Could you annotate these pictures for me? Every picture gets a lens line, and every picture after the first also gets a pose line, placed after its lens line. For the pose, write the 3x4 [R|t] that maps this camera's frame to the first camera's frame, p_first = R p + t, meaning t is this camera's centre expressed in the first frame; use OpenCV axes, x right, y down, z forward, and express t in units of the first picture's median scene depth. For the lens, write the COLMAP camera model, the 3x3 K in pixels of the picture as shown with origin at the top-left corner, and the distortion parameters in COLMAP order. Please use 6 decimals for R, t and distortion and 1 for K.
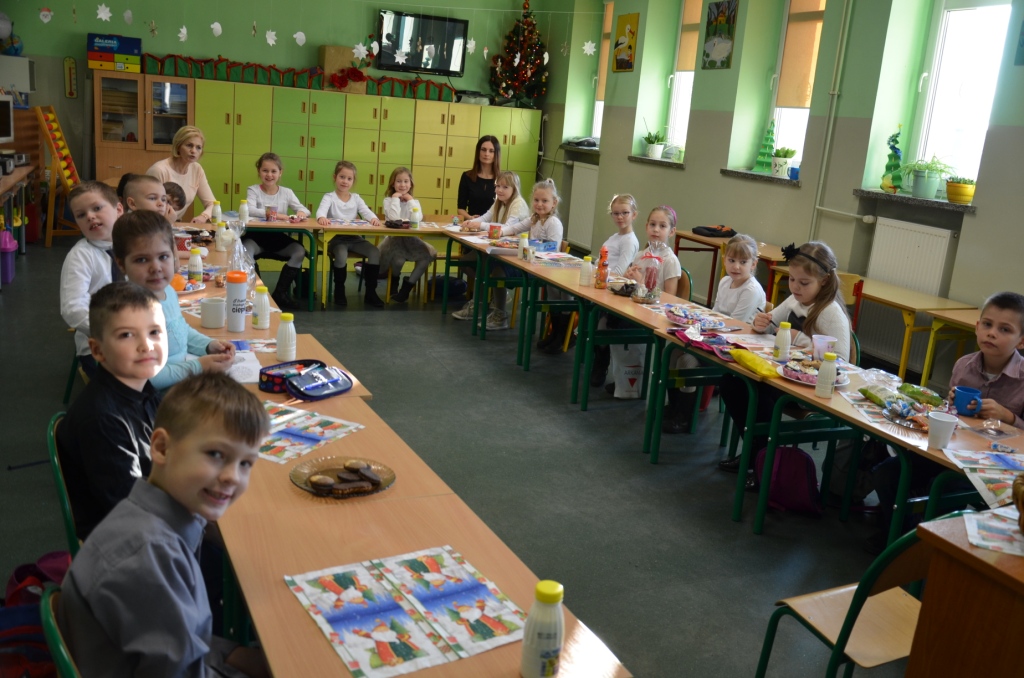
lens RADIAL K [[935.7, 0, 512.0], [0, 935.7, 339.0], [0, 0, 1]] dist [-0.070791, 0.002483]
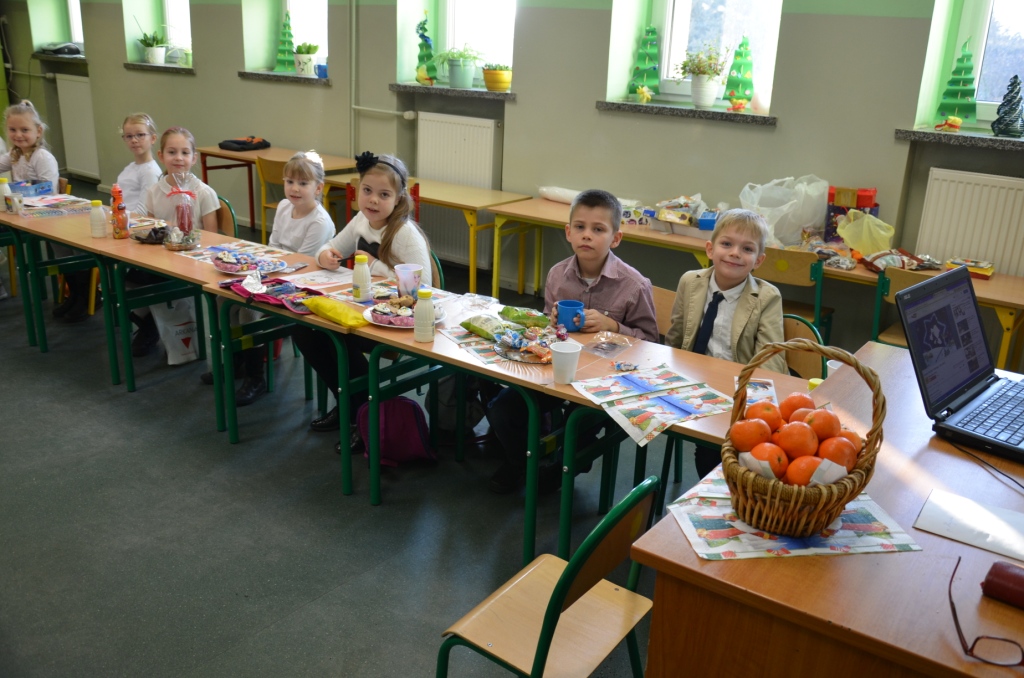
lens RADIAL K [[902.7, 0, 540.7], [0, 902.7, 341.7], [0, 0, 1]] dist [-0.056086, 0.025854]
pose [[0.855296, -0.204008, 0.476287, 0.019519], [0.144354, 0.976651, 0.159104, -0.037206], [-0.497625, -0.067327, 0.864775, 0.151663]]
